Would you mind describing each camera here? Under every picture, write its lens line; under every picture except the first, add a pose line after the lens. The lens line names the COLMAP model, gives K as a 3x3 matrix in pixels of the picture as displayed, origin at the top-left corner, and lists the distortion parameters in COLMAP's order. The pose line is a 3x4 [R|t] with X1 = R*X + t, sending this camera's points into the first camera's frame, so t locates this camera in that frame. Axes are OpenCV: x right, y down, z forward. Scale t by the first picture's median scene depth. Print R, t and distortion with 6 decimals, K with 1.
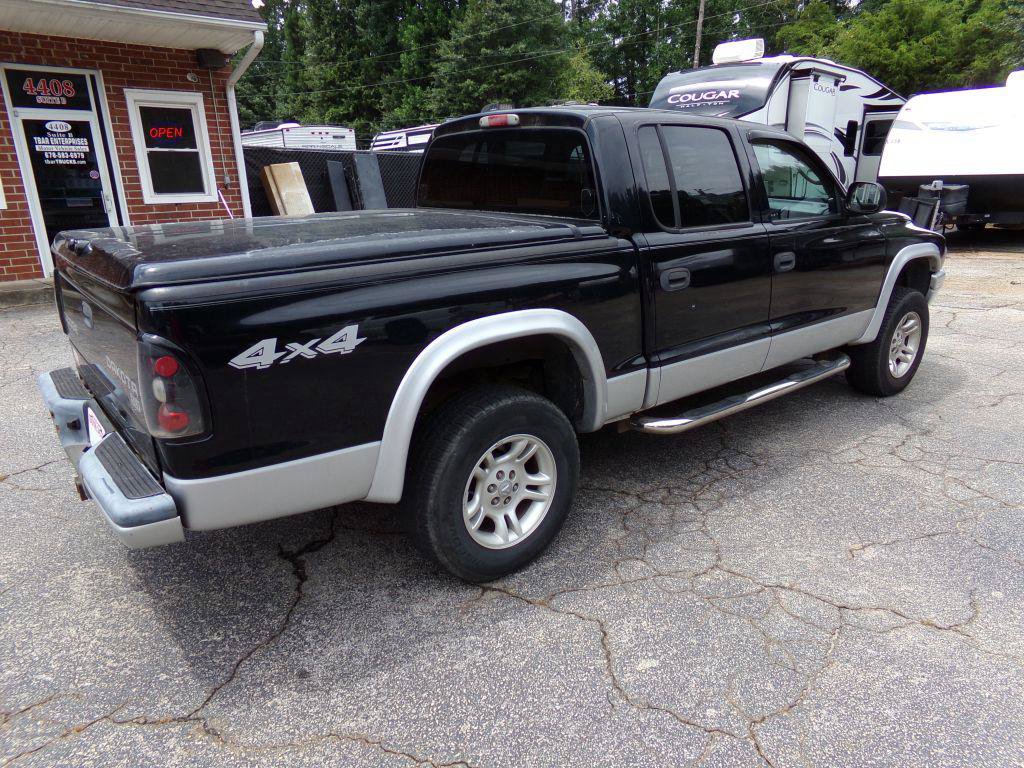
lens RADIAL K [[681.1, 0, 512.0], [0, 681.1, 384.0], [0, 0, 1]] dist [0.008528, 0.006208]
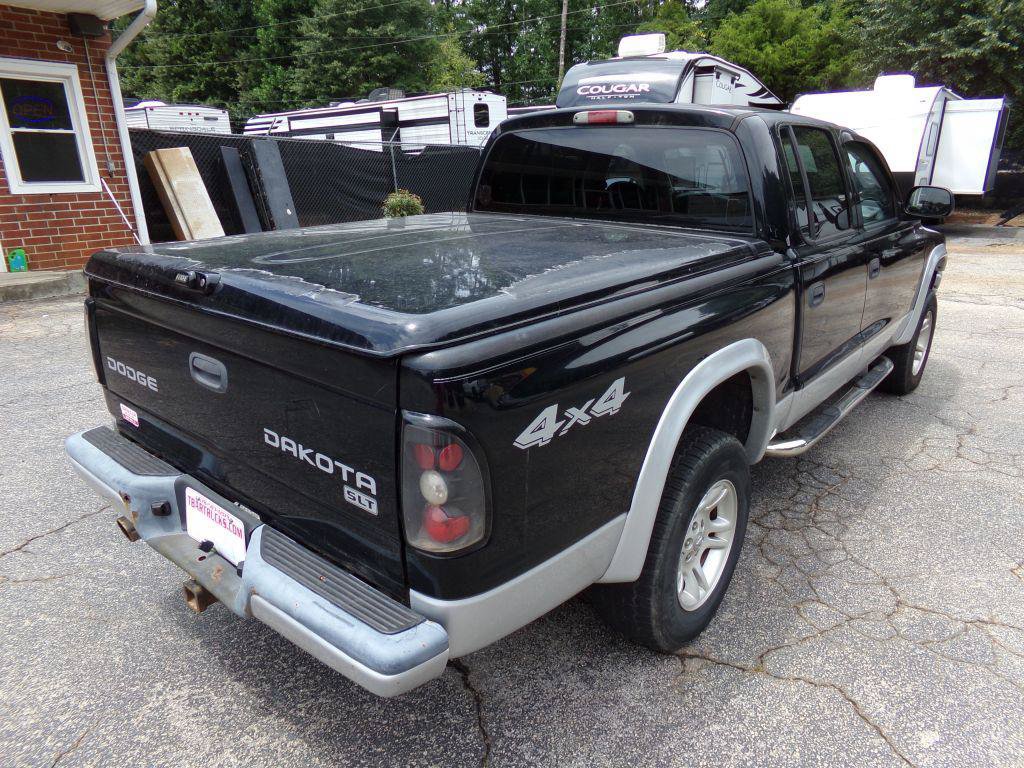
lens RADIAL K [[681.1, 0, 512.0], [0, 681.1, 384.0], [0, 0, 1]] dist [0.008528, 0.006208]
pose [[0.980975, -0.047218, 0.188306, -0.096036], [0.043927, 0.998801, 0.021614, -0.019326], [-0.189101, -0.012931, 0.981873, 0.044272]]
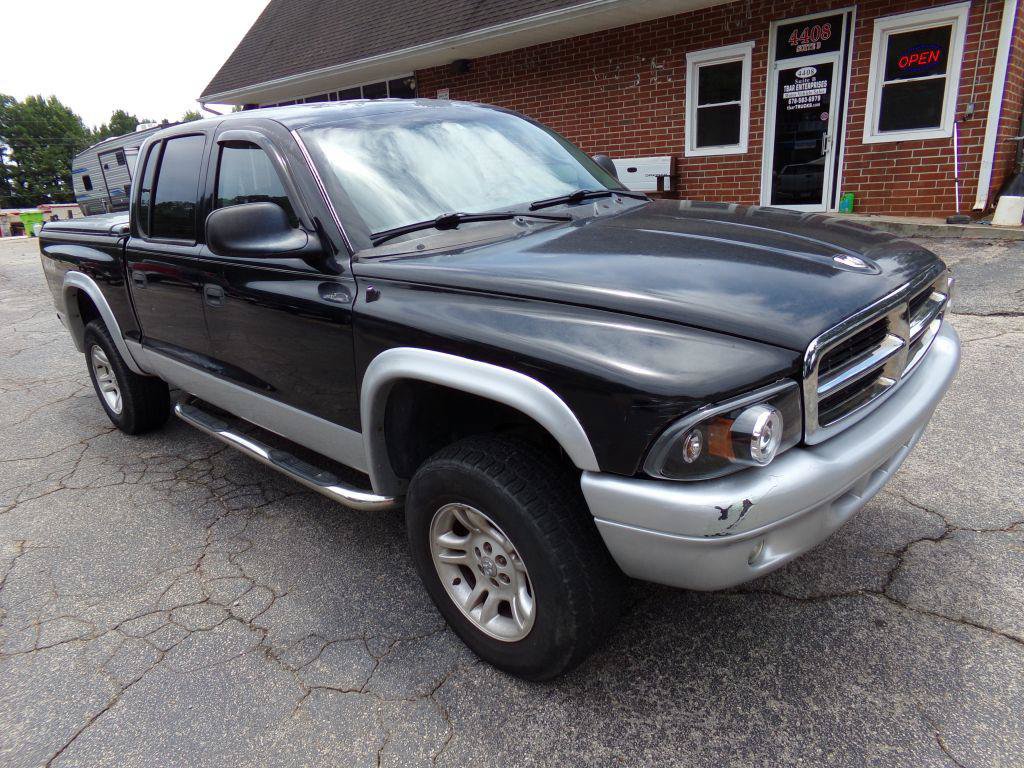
lens RADIAL K [[685.3, 0, 512.0], [0, 685.3, 384.0], [0, 0, 1]] dist [0.010140, 0.006368]
pose [[0.115568, 0.328376, -0.937450, 0.402176], [-0.212981, 0.930016, 0.299515, -0.129308], [0.970198, 0.165044, 0.177418, 0.391138]]
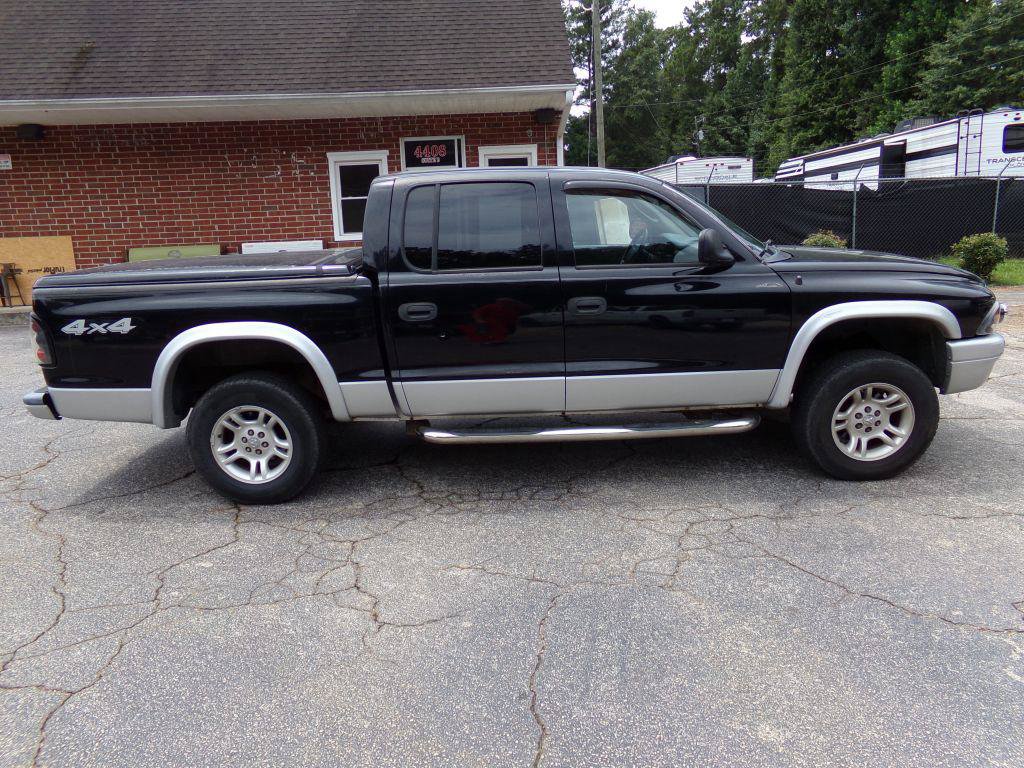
lens RADIAL K [[688.6, 0, 512.6], [0, 688.6, 382.4], [0, 0, 1]] dist [0.000317, 0.017844]
pose [[0.782951, 0.135755, -0.607090, 0.308309], [-0.159507, 0.987083, 0.015015, -0.020031], [0.601286, 0.085079, 0.794491, 0.038054]]
